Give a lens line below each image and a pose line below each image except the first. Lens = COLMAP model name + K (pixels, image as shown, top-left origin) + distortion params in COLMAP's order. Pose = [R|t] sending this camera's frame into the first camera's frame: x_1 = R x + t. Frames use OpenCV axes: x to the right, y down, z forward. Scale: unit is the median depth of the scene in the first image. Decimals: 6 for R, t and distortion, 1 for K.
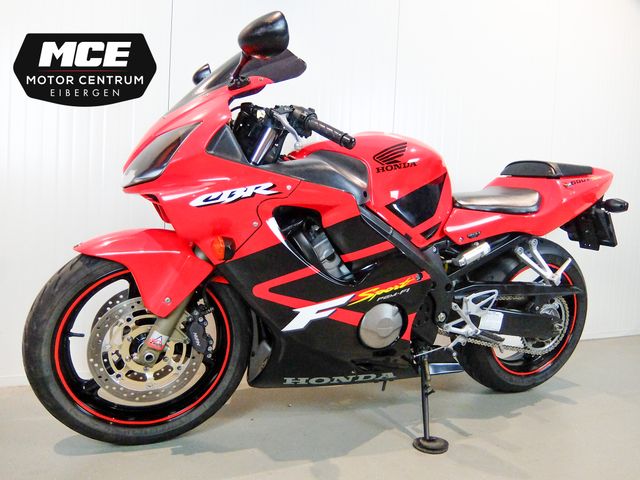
lens RADIAL K [[473.0, 0, 319.6], [0, 473.0, 244.2], [0, 0, 1]] dist [-0.030447, 0.008688]
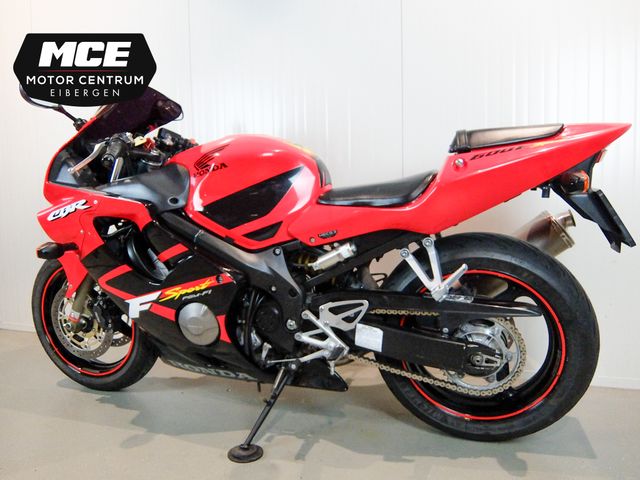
lens RADIAL K [[473.0, 0, 323.0], [0, 473.0, 245.0], [0, 0, 1]] dist [-0.030447, 0.008688]
pose [[0.751427, -0.000707, -0.659816, 1.075748], [0.010306, 0.999890, 0.010665, -0.012404], [0.659736, -0.014814, 0.751351, 0.410239]]
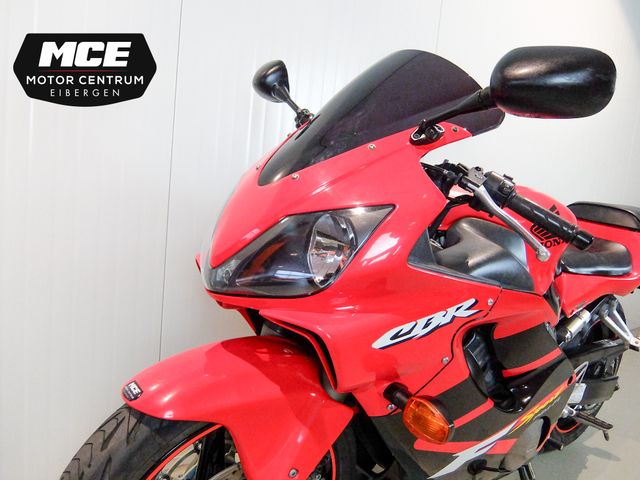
lens RADIAL K [[473.0, 0, 321.0], [0, 473.0, 253.3], [0, 0, 1]] dist [-0.030447, 0.008688]
pose [[0.966494, 0.005170, 0.256639, -0.414628], [-0.031339, 0.994695, 0.097983, -0.218249], [-0.254770, -0.102742, 0.961528, 0.382205]]
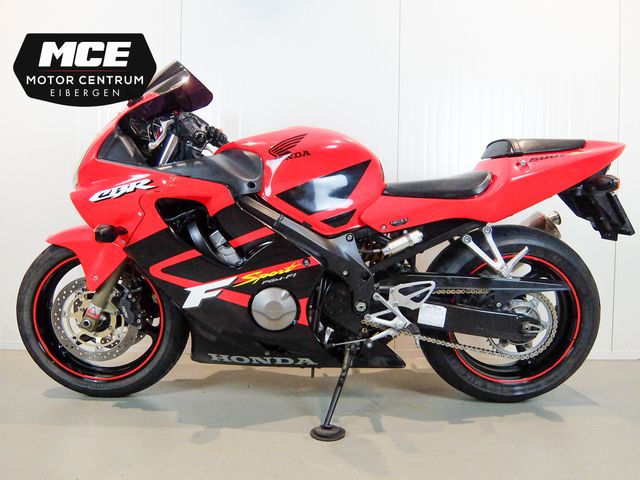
lens RADIAL K [[473.0, 0, 319.9], [0, 473.0, 243.5], [0, 0, 1]] dist [-0.030447, 0.008688]
pose [[0.920670, -0.017738, -0.389939, 0.663625], [0.004664, 0.999396, -0.034450, 0.066292], [0.390315, 0.029898, 0.920196, 0.069029]]
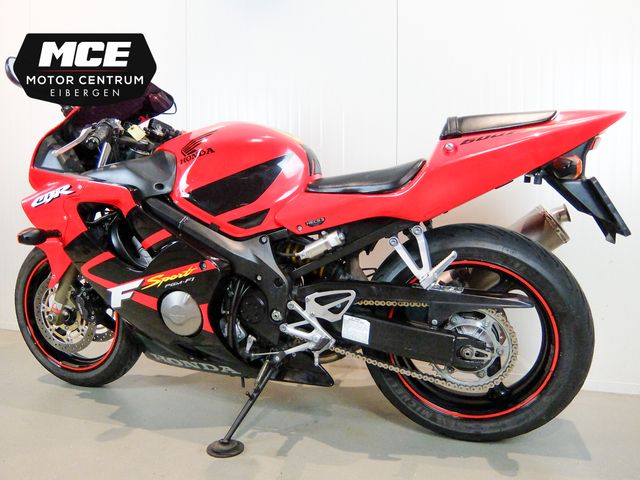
lens RADIAL K [[473.0, 0, 322.9], [0, 473.0, 245.6], [0, 0, 1]] dist [-0.030447, 0.008688]
pose [[0.750920, -0.009131, -0.660331, 1.078406], [-0.007855, 0.999710, -0.022756, 0.048720], [0.660347, 0.022275, 0.750630, 0.450160]]
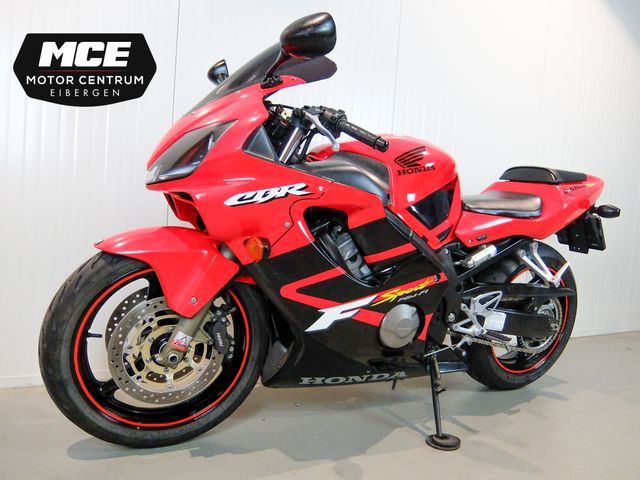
lens RADIAL K [[473.0, 0, 318.3], [0, 473.0, 244.5], [0, 0, 1]] dist [-0.030447, 0.008688]
pose [[0.997069, 0.014323, 0.075150, -0.127951], [-0.014745, 0.999878, 0.005065, -0.005725], [-0.075068, -0.006158, 0.997159, 0.000858]]
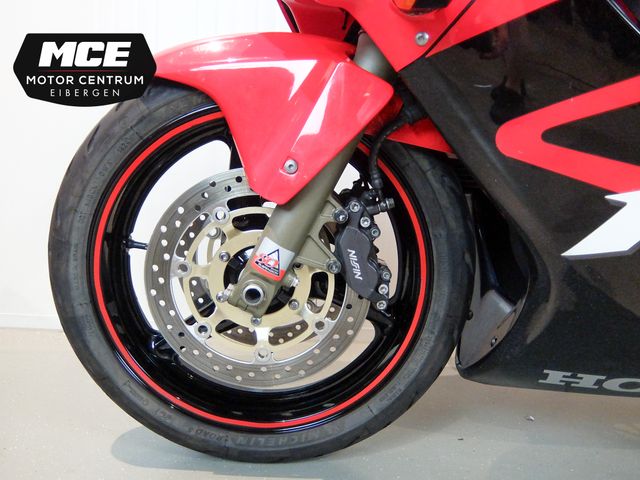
lens RADIAL K [[473.0, 0, 319.7], [0, 473.0, 233.4], [0, 0, 1]] dist [-0.030447, 0.008688]
pose [[0.929659, 0.025446, -0.367542, -0.123164], [-0.012445, 0.999212, 0.037700, 0.150679], [0.368212, -0.030474, 0.929242, 0.552911]]
